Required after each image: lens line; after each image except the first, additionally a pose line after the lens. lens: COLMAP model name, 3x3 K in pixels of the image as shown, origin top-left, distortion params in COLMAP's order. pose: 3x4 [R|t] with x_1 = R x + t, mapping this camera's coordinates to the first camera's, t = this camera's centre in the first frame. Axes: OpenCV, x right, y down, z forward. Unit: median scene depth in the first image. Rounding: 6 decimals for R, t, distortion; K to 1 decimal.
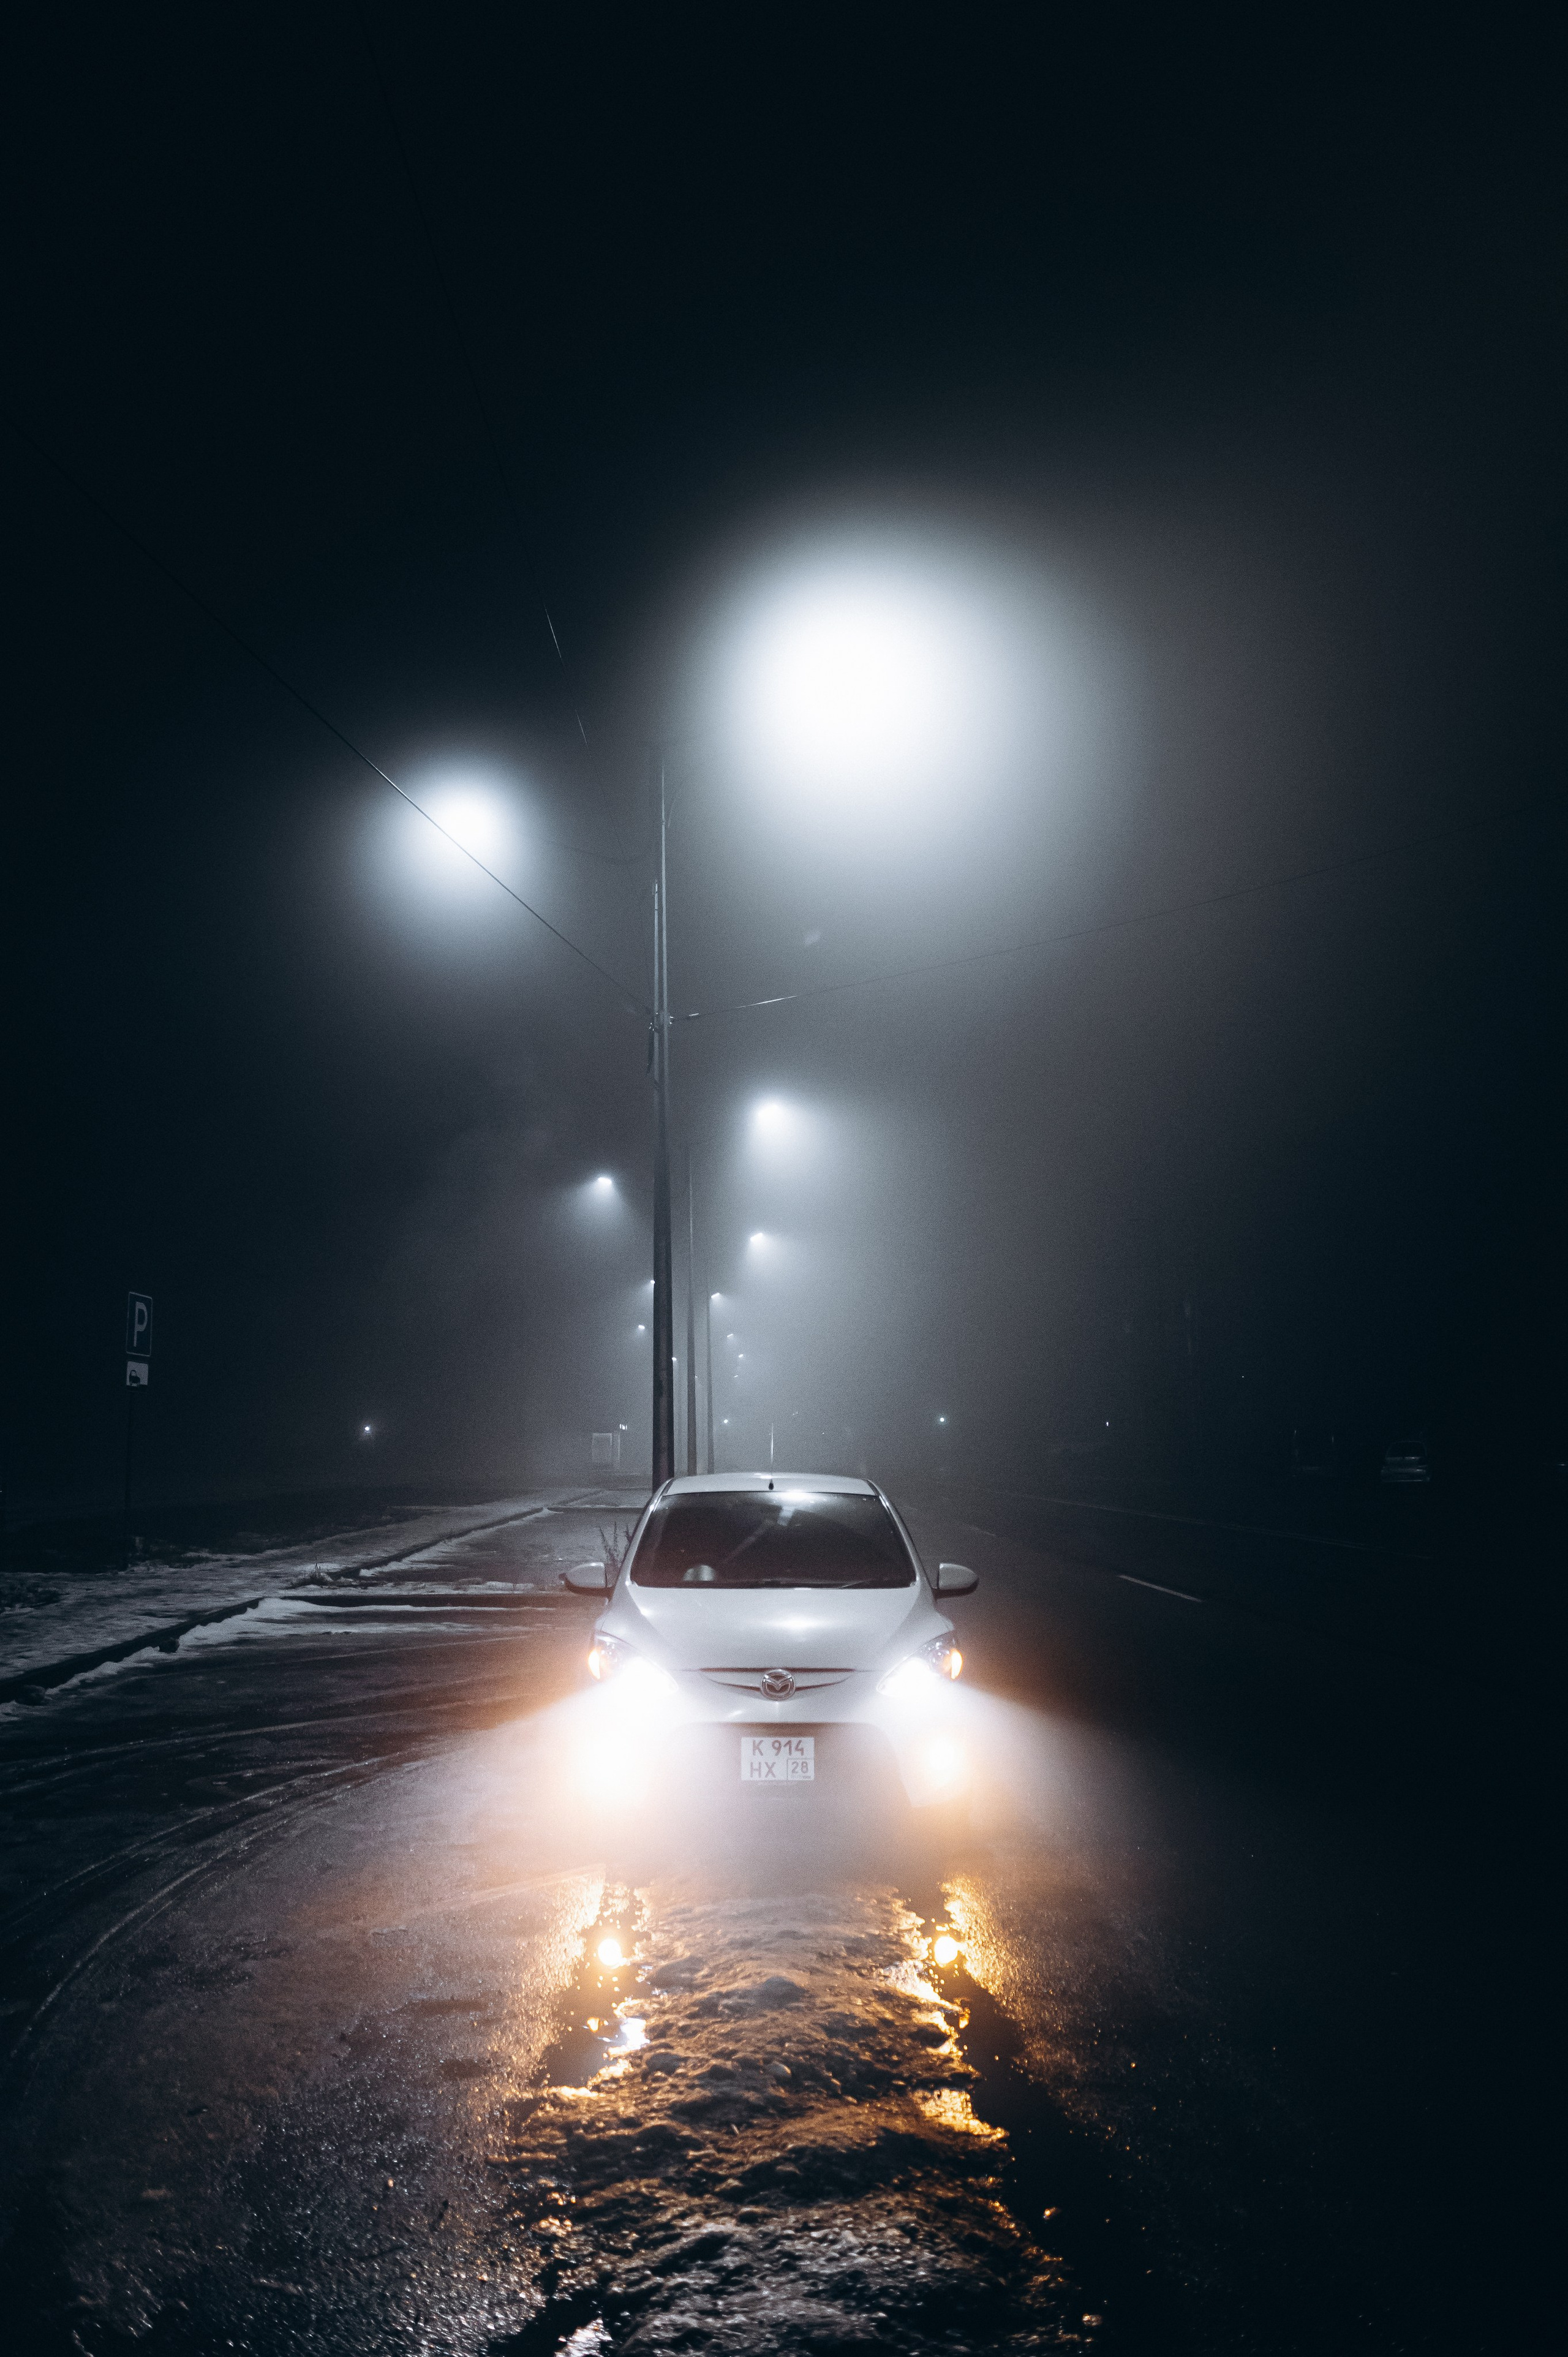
lens RADIAL K [[1613.3, 0, 784.0], [0, 1613.3, 1178.5], [0, 0, 1]] dist [-0.095389, 0.074823]
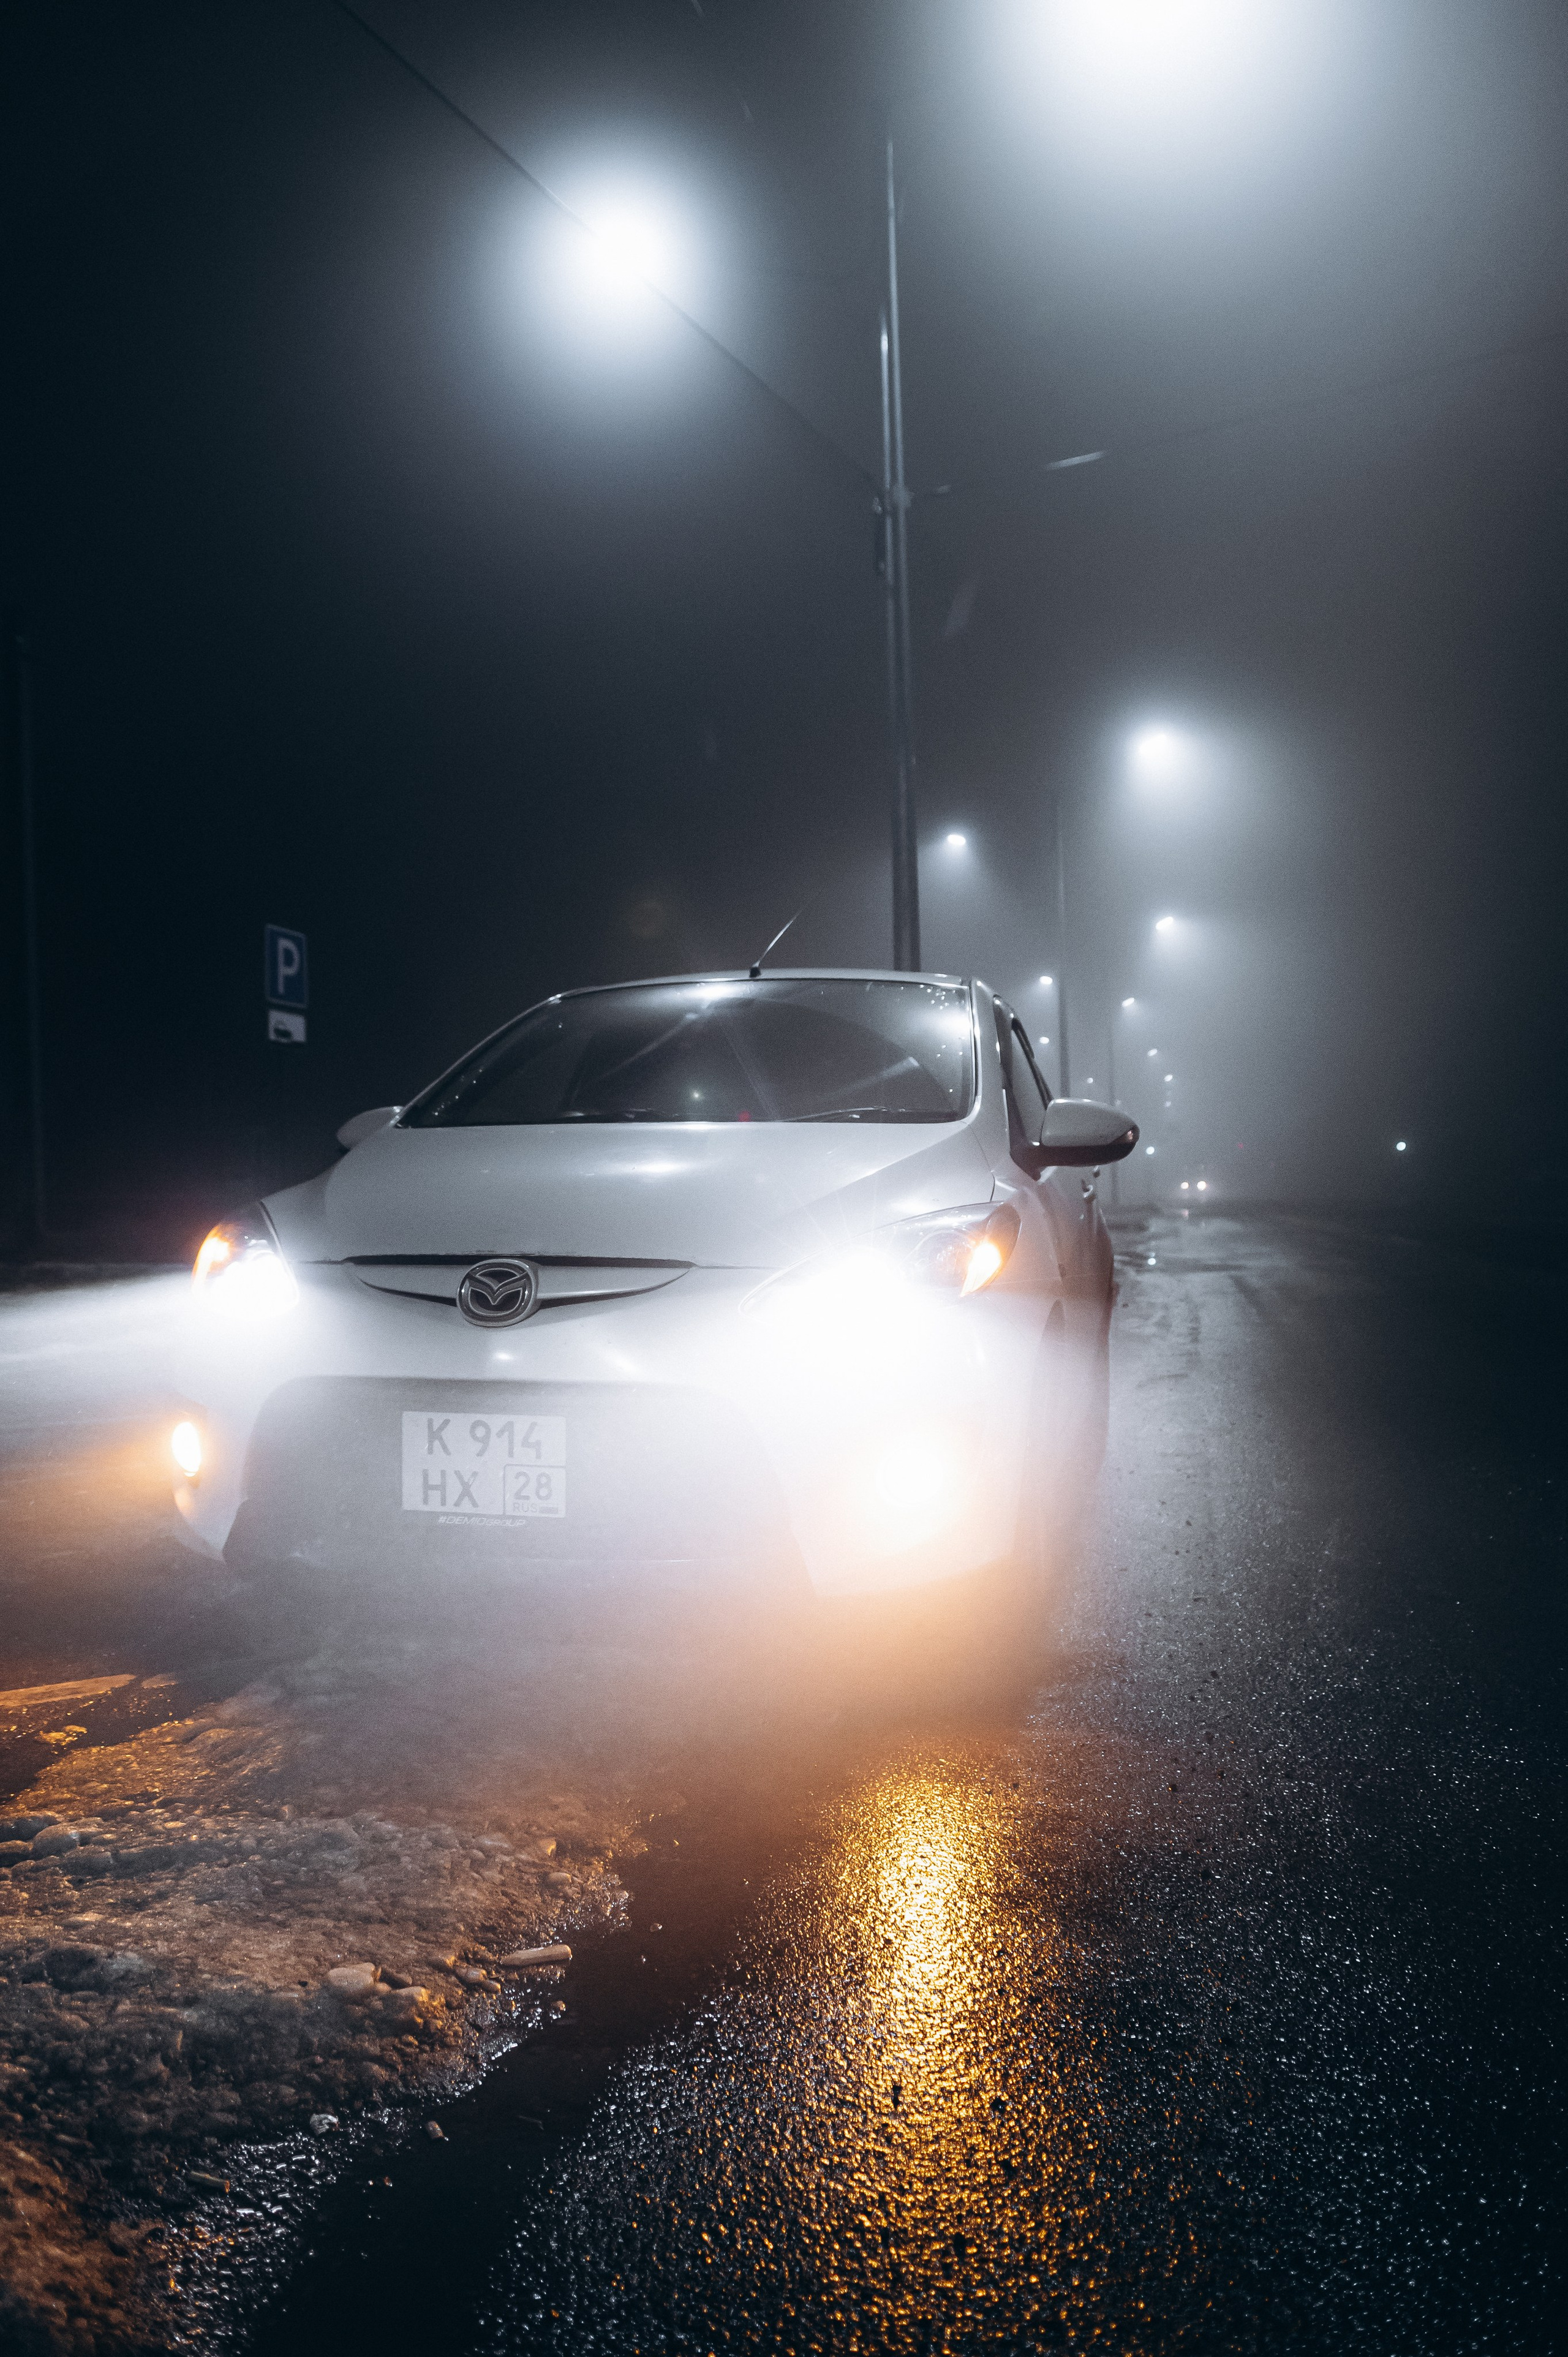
lens RADIAL K [[1745.7, 0, 784.0], [0, 1745.7, 1178.5], [0, 0, 1]] dist [-0.100872, 0.080820]
pose [[0.968247, -0.006175, -0.249920, 0.188137], [0.045809, 0.987150, 0.153087, 0.228449], [0.245763, -0.159675, 0.956088, 0.609162]]
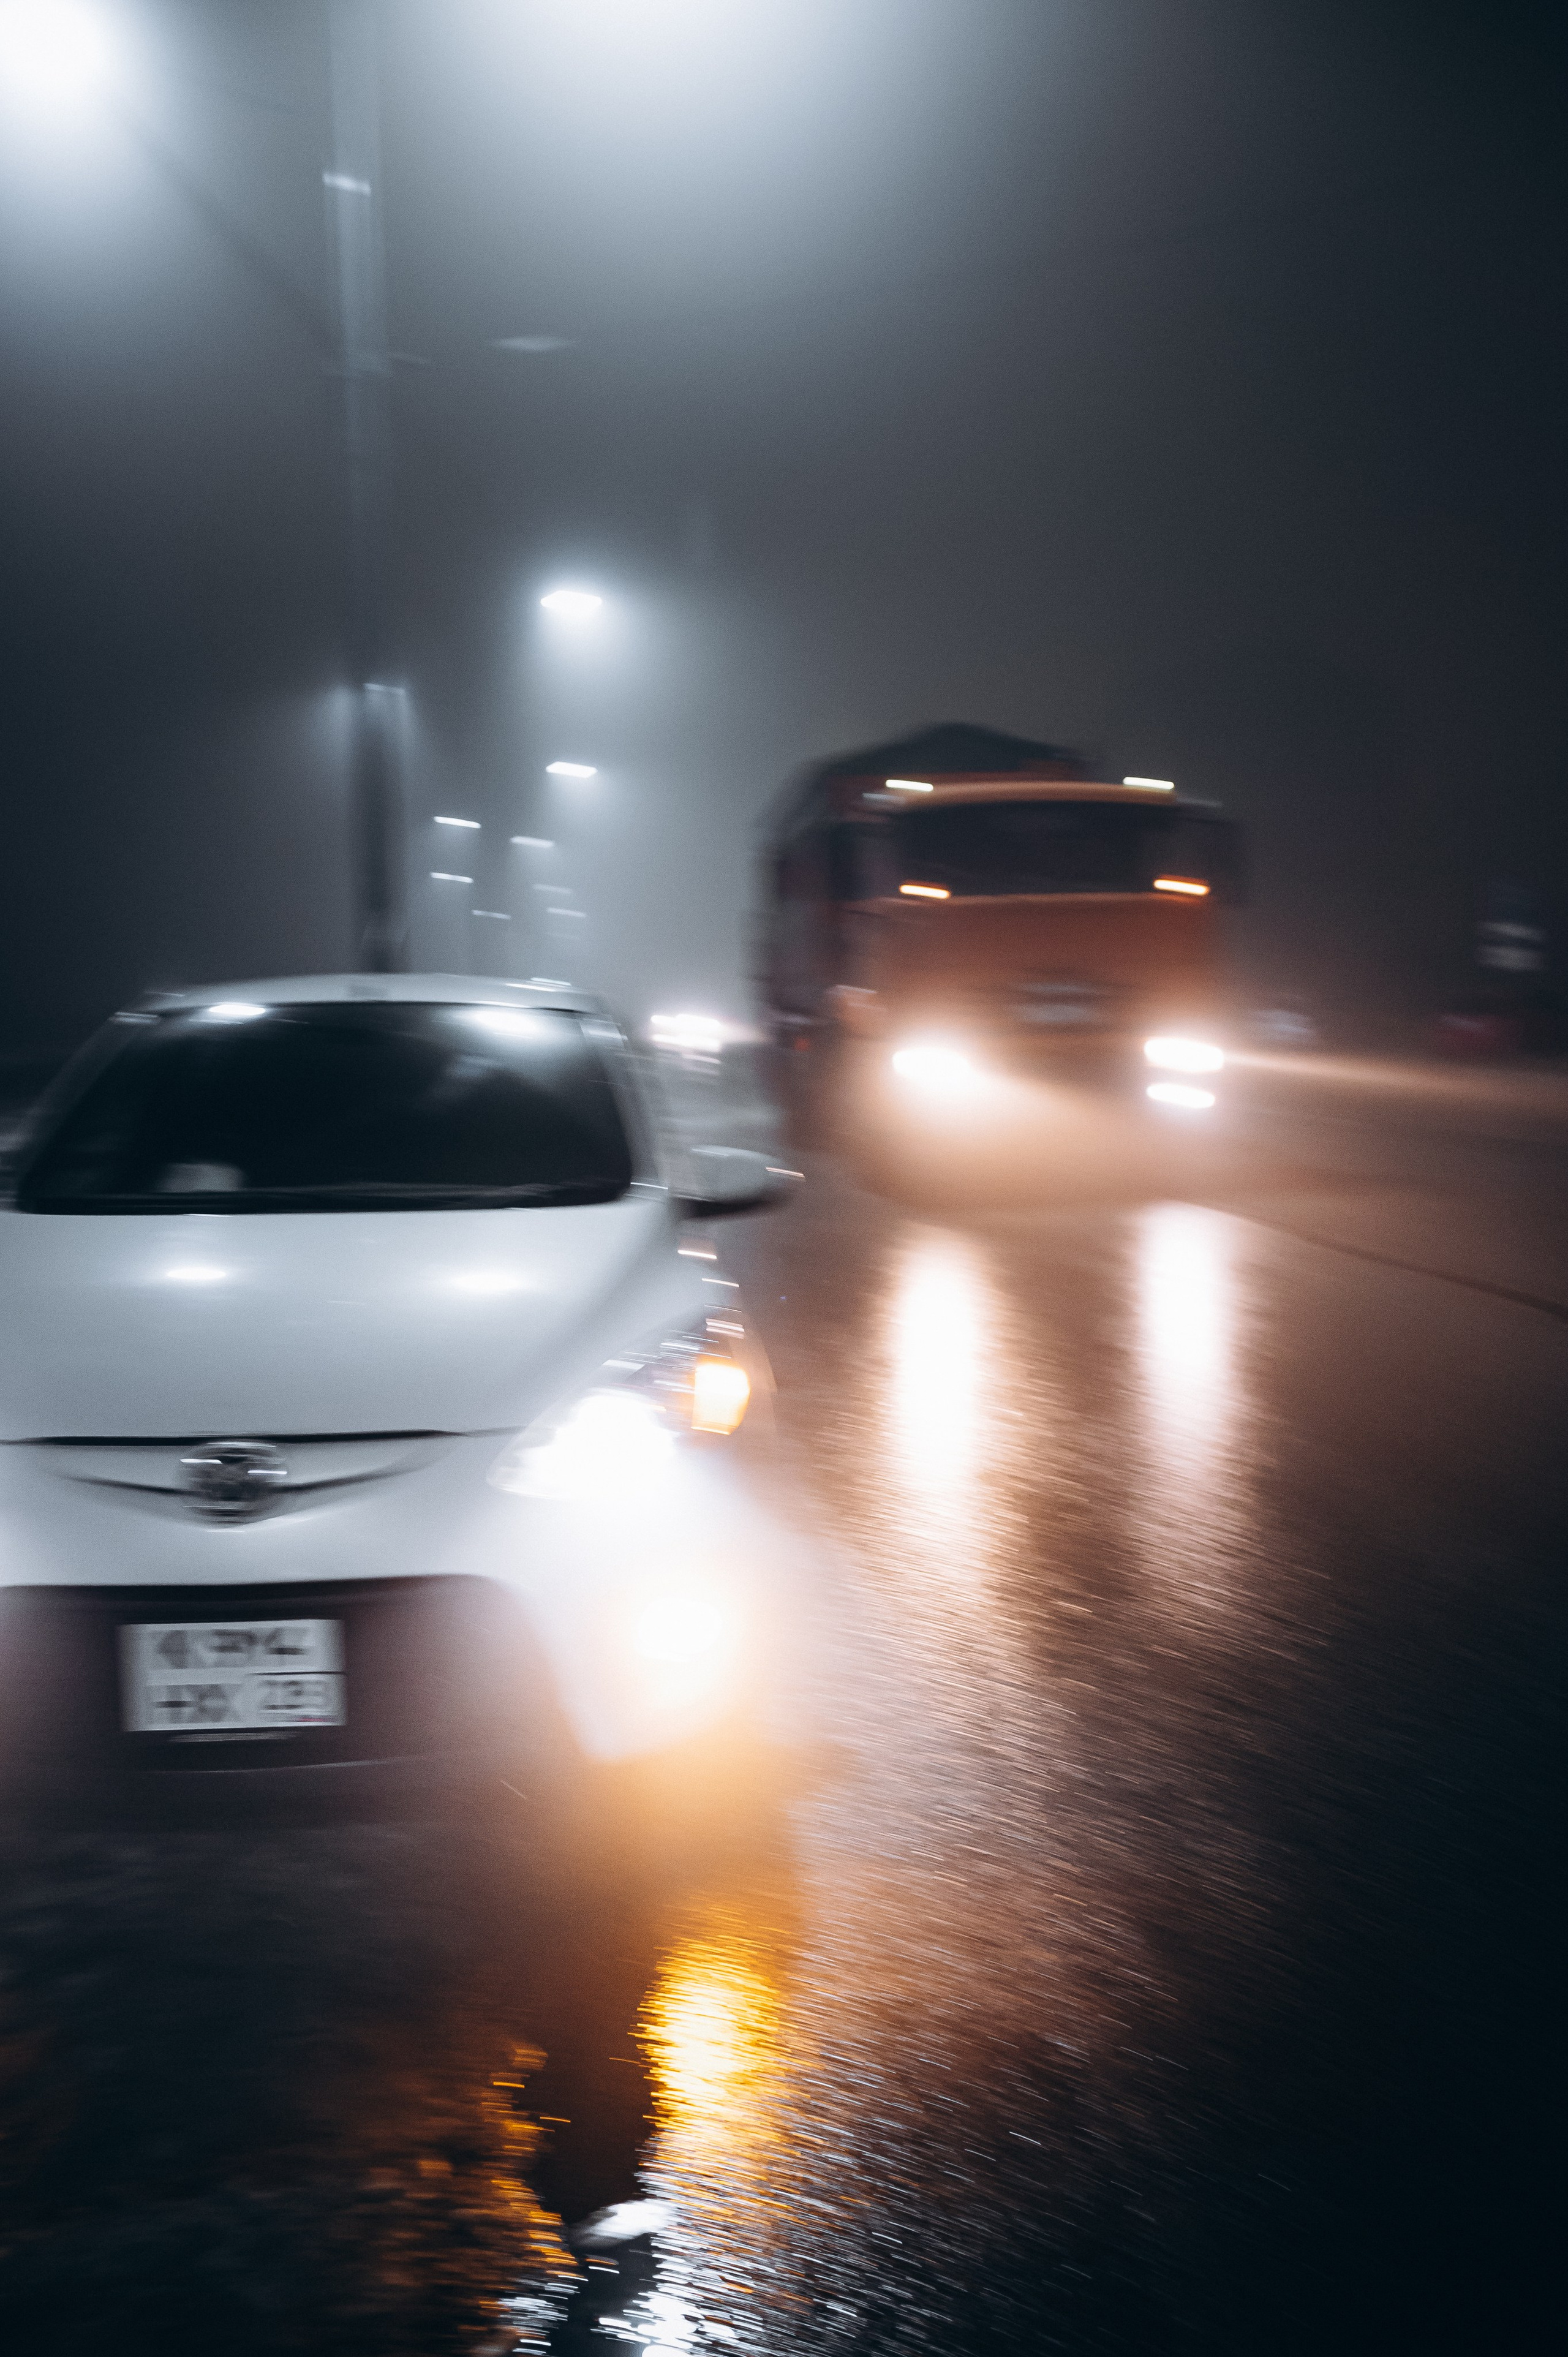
lens RADIAL K [[1653.1, 0, 784.0], [0, 1653.1, 1178.5], [0, 0, 1]] dist [-0.098717, 0.073246]
pose [[0.994779, -0.010296, 0.101534, 0.089509], [-0.017090, 0.964044, 0.265192, 0.149804], [-0.100613, -0.265543, 0.958835, 0.661719]]
